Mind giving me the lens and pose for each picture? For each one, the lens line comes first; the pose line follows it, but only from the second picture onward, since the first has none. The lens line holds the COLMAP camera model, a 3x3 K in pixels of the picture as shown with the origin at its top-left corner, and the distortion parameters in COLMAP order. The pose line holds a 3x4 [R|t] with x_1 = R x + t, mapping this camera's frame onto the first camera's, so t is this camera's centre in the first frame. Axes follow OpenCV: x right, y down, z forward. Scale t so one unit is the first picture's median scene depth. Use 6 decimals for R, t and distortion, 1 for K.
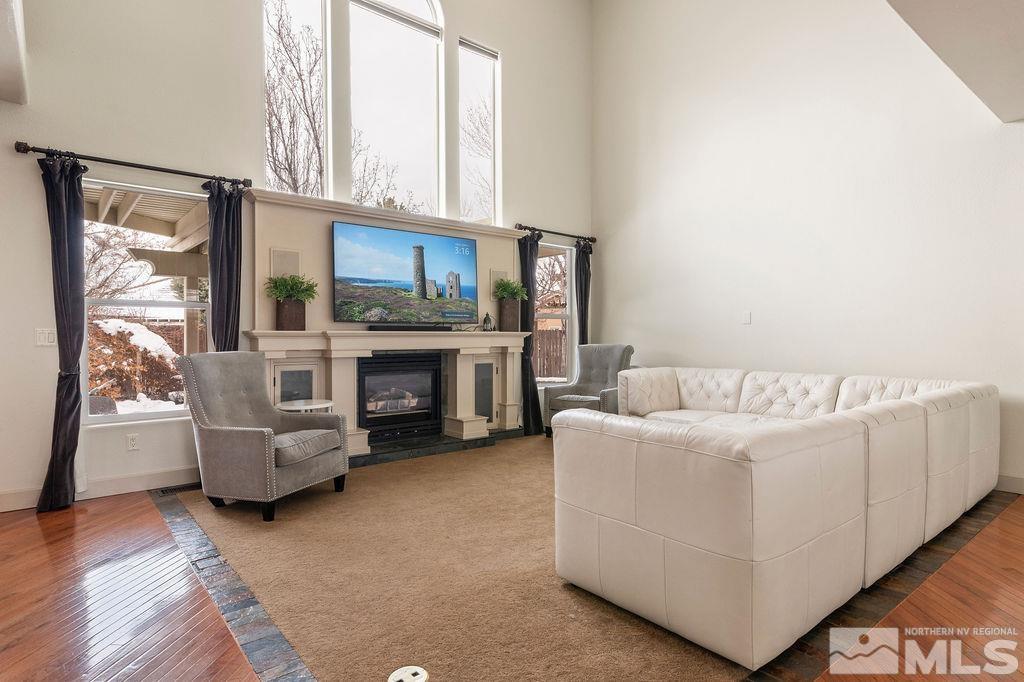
lens RADIAL K [[555.5, 0, 494.5], [0, 555.5, 342.1], [0, 0, 1]] dist [0.001283, -0.000193]
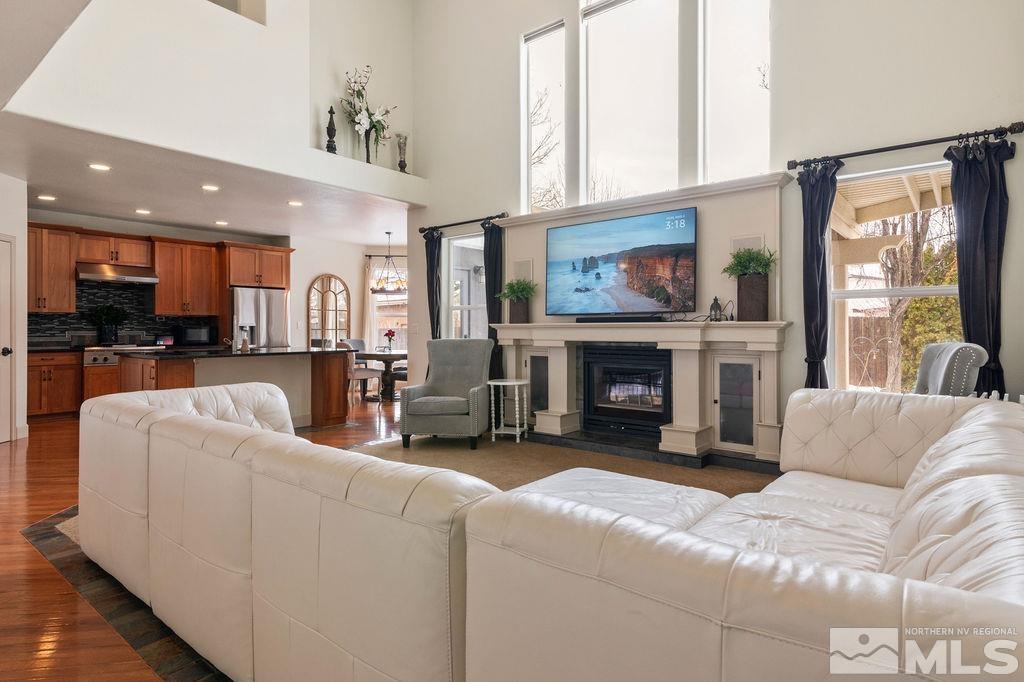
lens RADIAL K [[555.0, 0, 507.6], [0, 555.0, 328.7], [0, 0, 1]] dist [0.012799, -0.001110]
pose [[0.204370, 0.002447, -0.978891, 0.747337], [-0.008408, 0.999964, 0.000744, -0.008049], [0.978858, 0.008078, 0.204383, 0.616541]]
